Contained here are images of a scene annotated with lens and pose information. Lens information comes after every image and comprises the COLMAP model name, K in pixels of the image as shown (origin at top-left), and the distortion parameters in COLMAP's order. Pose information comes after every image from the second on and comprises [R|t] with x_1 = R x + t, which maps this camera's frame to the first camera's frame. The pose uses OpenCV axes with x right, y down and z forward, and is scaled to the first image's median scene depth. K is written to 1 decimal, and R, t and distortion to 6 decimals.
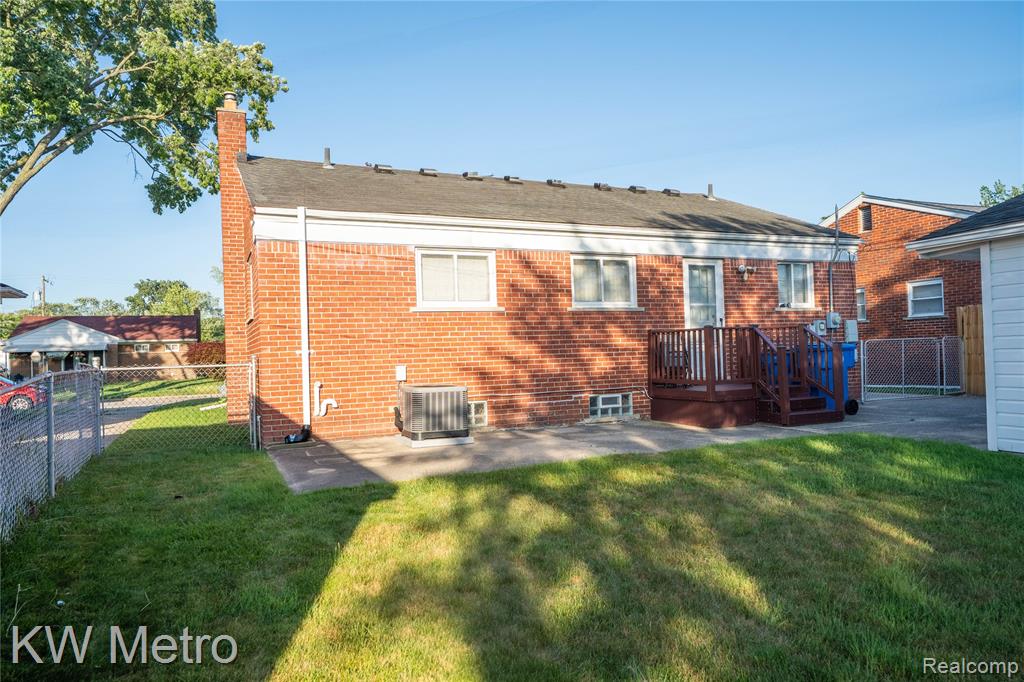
lens RADIAL K [[672.4, 0, 510.4], [0, 672.4, 343.8], [0, 0, 1]] dist [-0.000629, 0.003644]
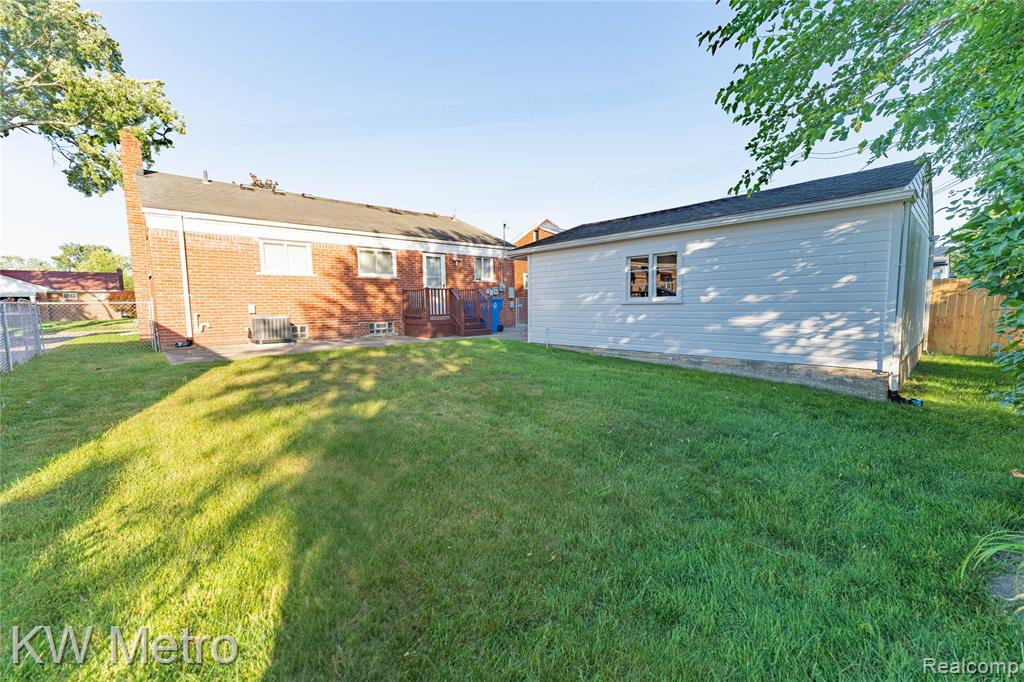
lens RADIAL K [[408.4, 0, 515.3], [0, 408.4, 342.3], [0, 0, 1]] dist [-0.012180, -0.000550]
pose [[0.945228, -0.013518, 0.326131, 0.117796], [-0.019556, 0.995002, 0.097923, 0.009507], [-0.325825, -0.098937, 0.940239, -0.210077]]
